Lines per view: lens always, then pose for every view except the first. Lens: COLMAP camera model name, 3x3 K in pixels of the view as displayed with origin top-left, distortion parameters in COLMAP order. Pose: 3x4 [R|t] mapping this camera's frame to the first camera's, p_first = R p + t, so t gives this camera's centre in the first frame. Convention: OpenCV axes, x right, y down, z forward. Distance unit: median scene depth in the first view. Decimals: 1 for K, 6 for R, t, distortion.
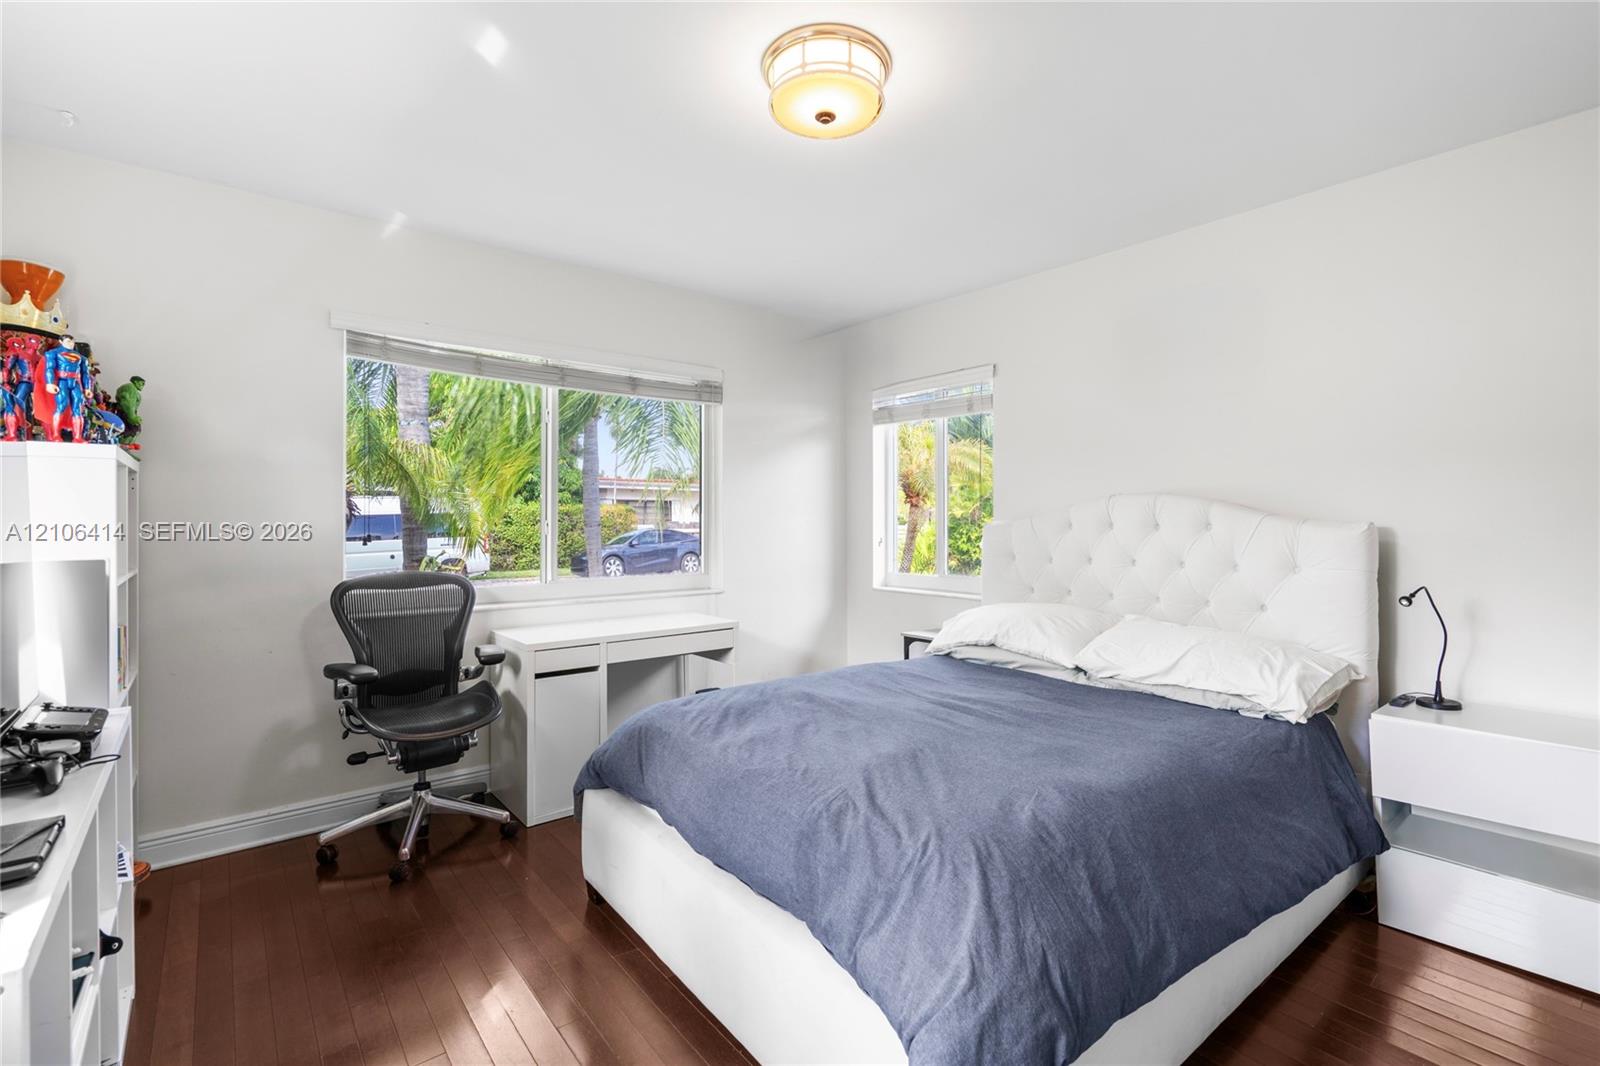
lens RADIAL K [[727.8, 0, 798.9], [0, 727.8, 529.1], [0, 0, 1]] dist [-0.004677, 0.001944]
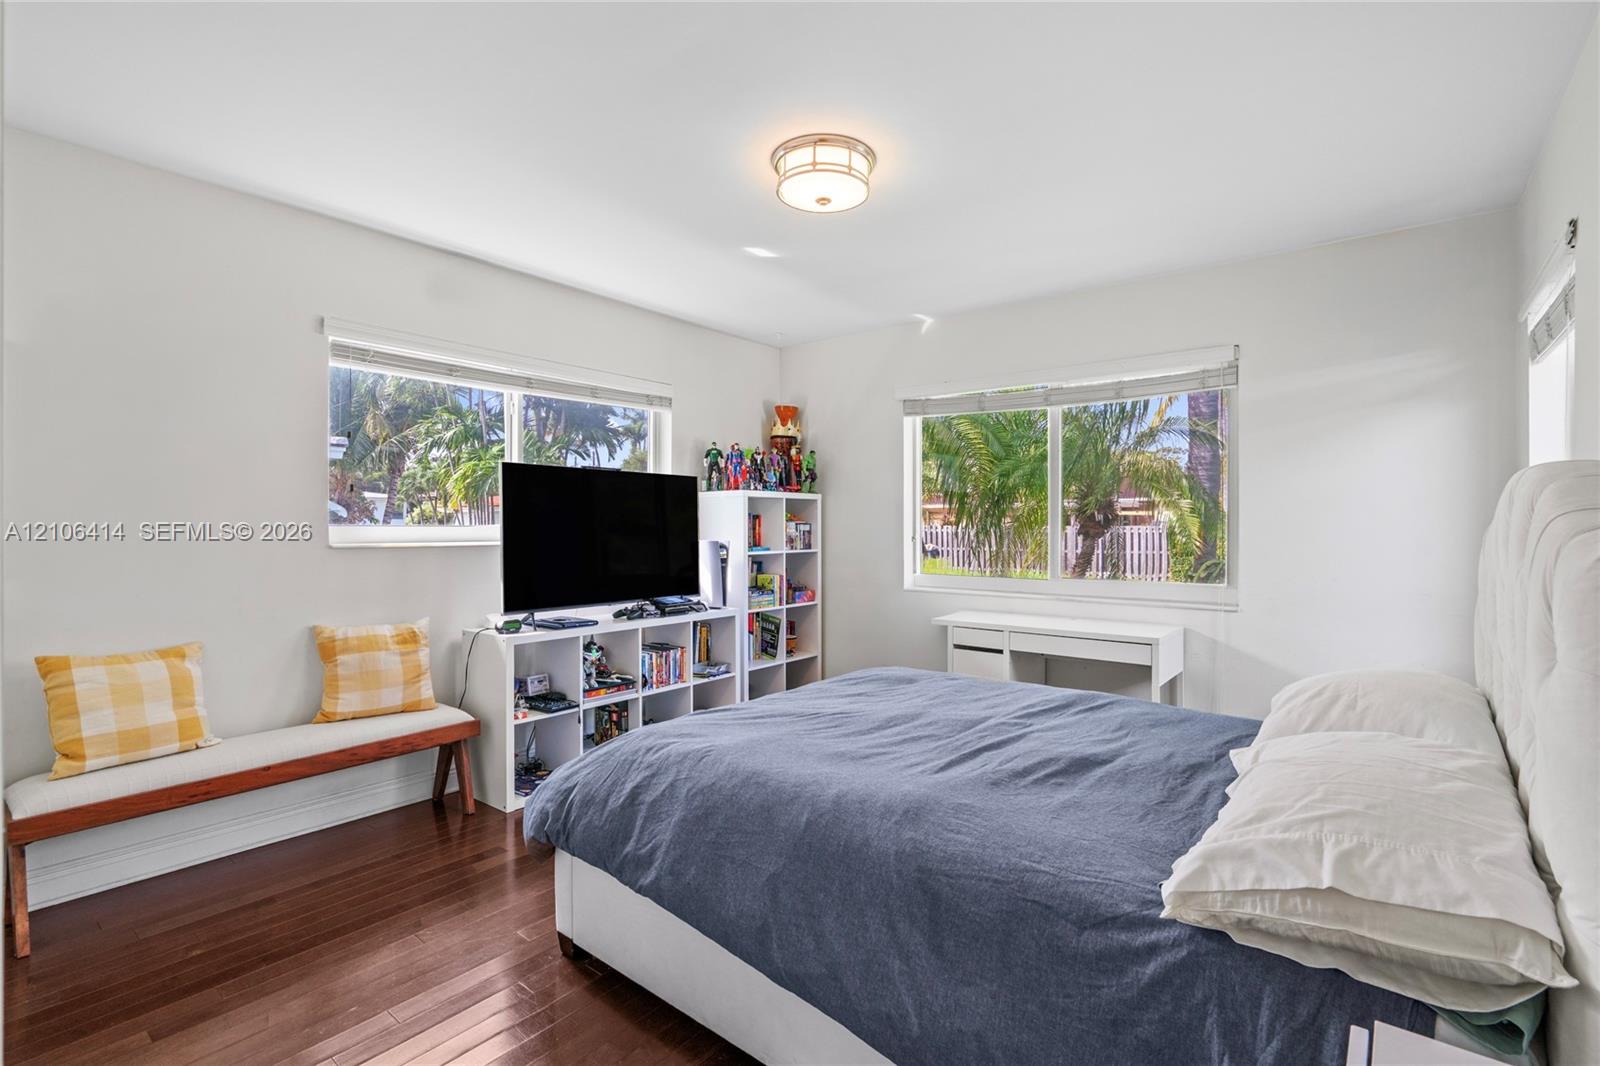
lens RADIAL K [[727.8, 0, 801.6], [0, 727.8, 529.6], [0, 0, 1]] dist [-0.004677, 0.001944]
pose [[0.203678, 0.006198, -0.979018, 0.843984], [-0.009177, 0.999948, 0.004421, -0.006924], [0.978995, 0.008084, 0.203724, 0.470951]]
